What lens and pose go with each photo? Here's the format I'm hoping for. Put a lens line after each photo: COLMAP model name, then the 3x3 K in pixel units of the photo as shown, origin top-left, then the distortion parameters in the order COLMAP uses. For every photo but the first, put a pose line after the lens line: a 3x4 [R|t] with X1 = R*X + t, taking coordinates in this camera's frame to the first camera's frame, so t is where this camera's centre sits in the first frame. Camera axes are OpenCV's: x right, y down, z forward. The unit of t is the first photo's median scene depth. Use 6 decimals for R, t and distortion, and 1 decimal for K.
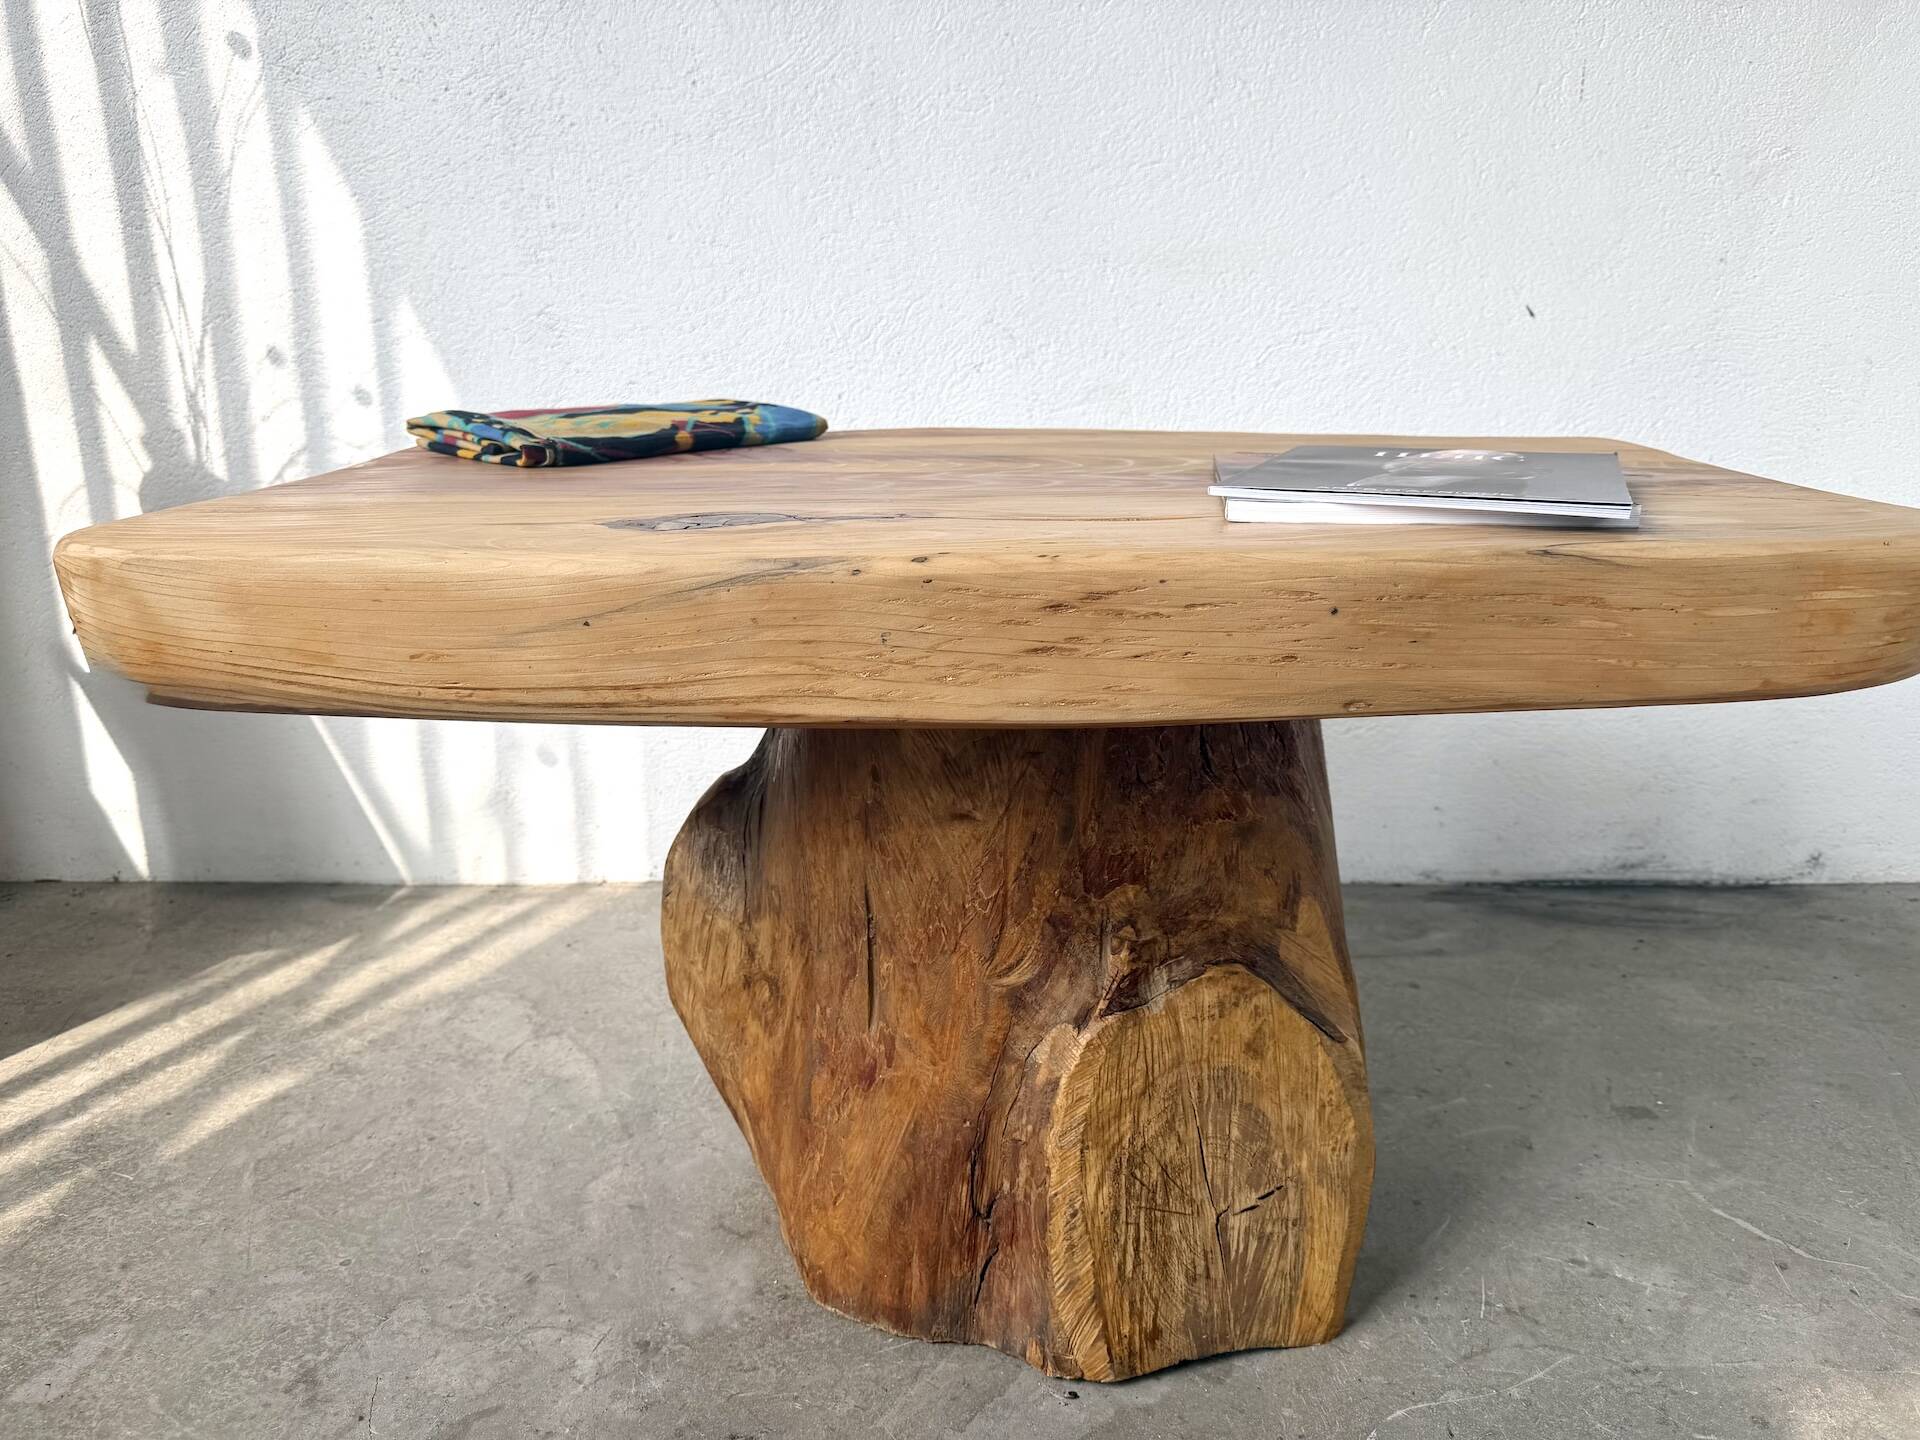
lens RADIAL K [[1356.7, 0, 962.4], [0, 1356.7, 725.9], [0, 0, 1]] dist [0.079652, -0.146737]
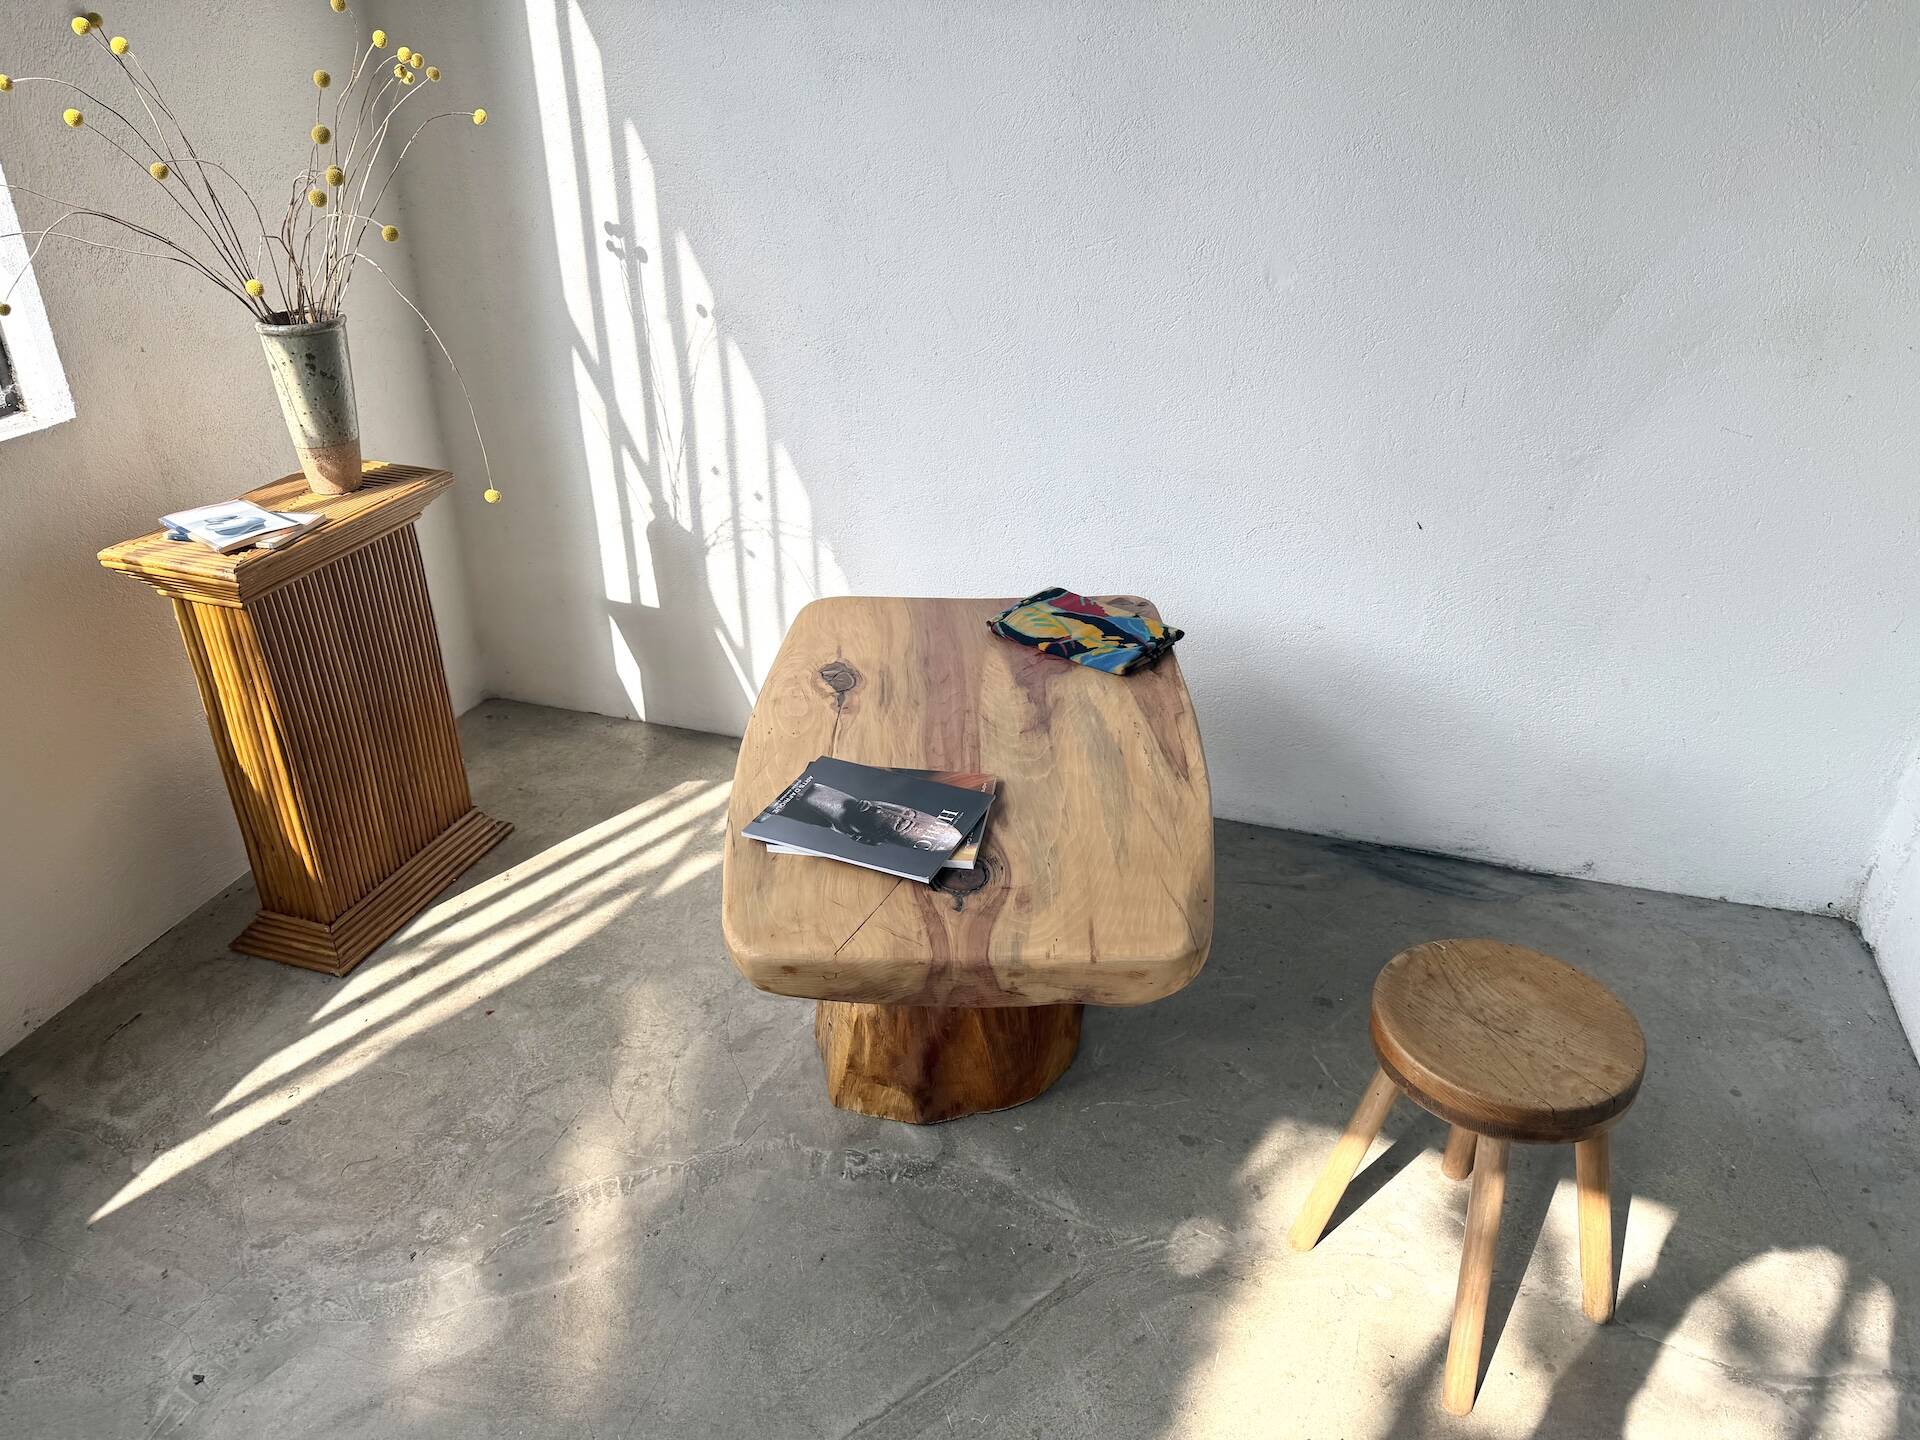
lens RADIAL K [[1337.1, 0, 971.1], [0, 1337.1, 695.5], [0, 0, 1]] dist [0.147838, -0.250847]
pose [[0.958249, 0.140998, -0.248753, 0.577454], [-0.085049, 0.971140, 0.222833, -0.727260], [0.272993, -0.192373, 0.942586, -1.211187]]
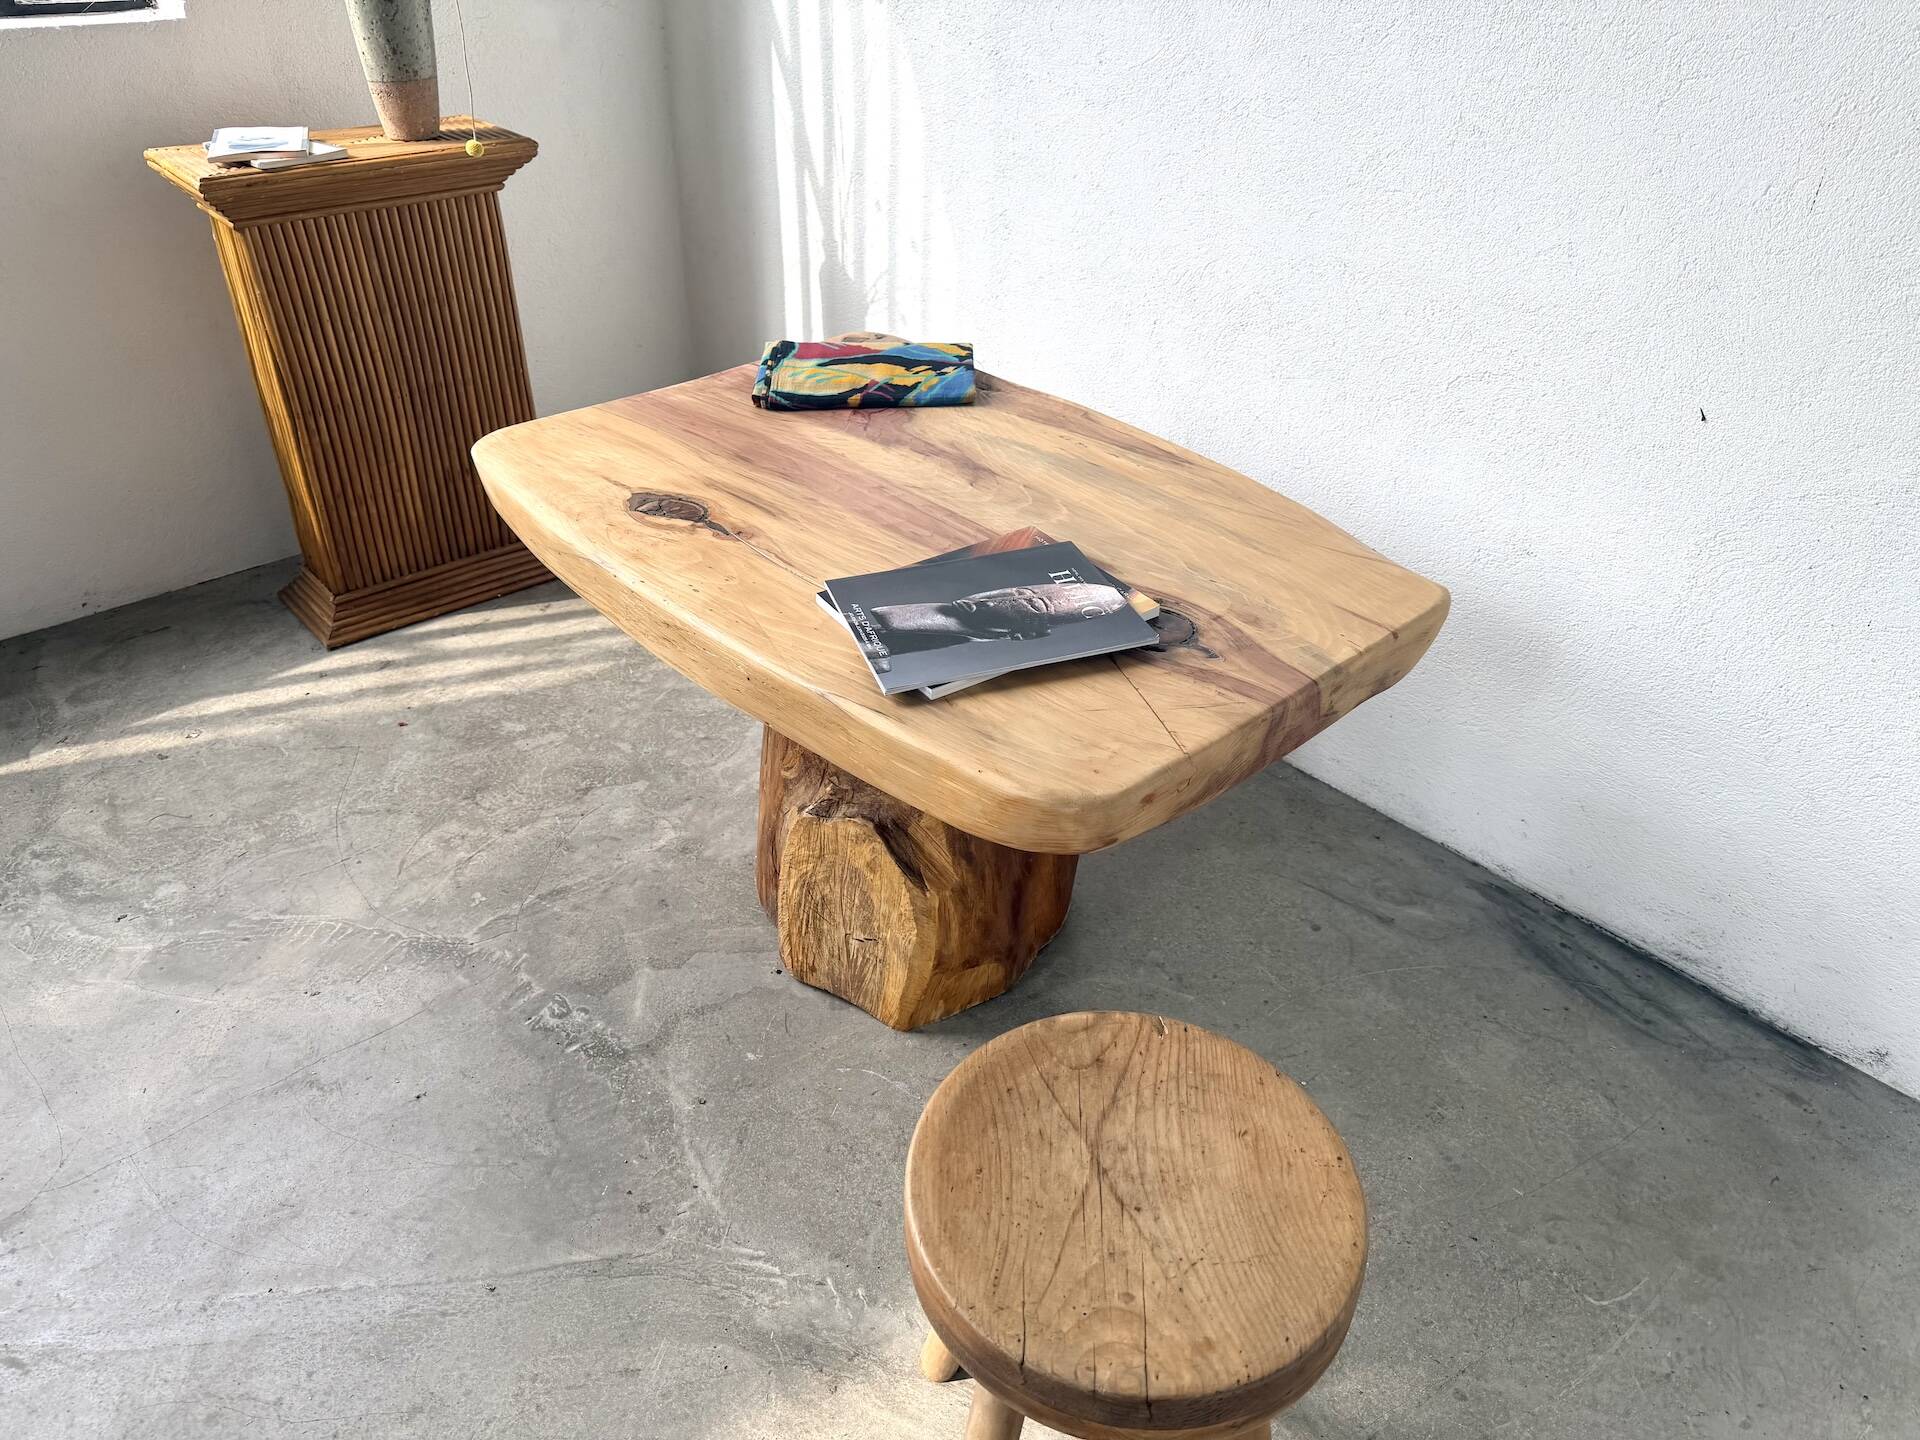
lens RADIAL K [[1337.6, 0, 964.7], [0, 1337.6, 716.0], [0, 0, 1]] dist [0.112285, -0.157724]
pose [[0.679947, 0.419428, -0.601459, 1.256645], [-0.215242, 0.898284, 0.383089, -0.635561], [0.700959, -0.131021, 0.701064, -0.122733]]
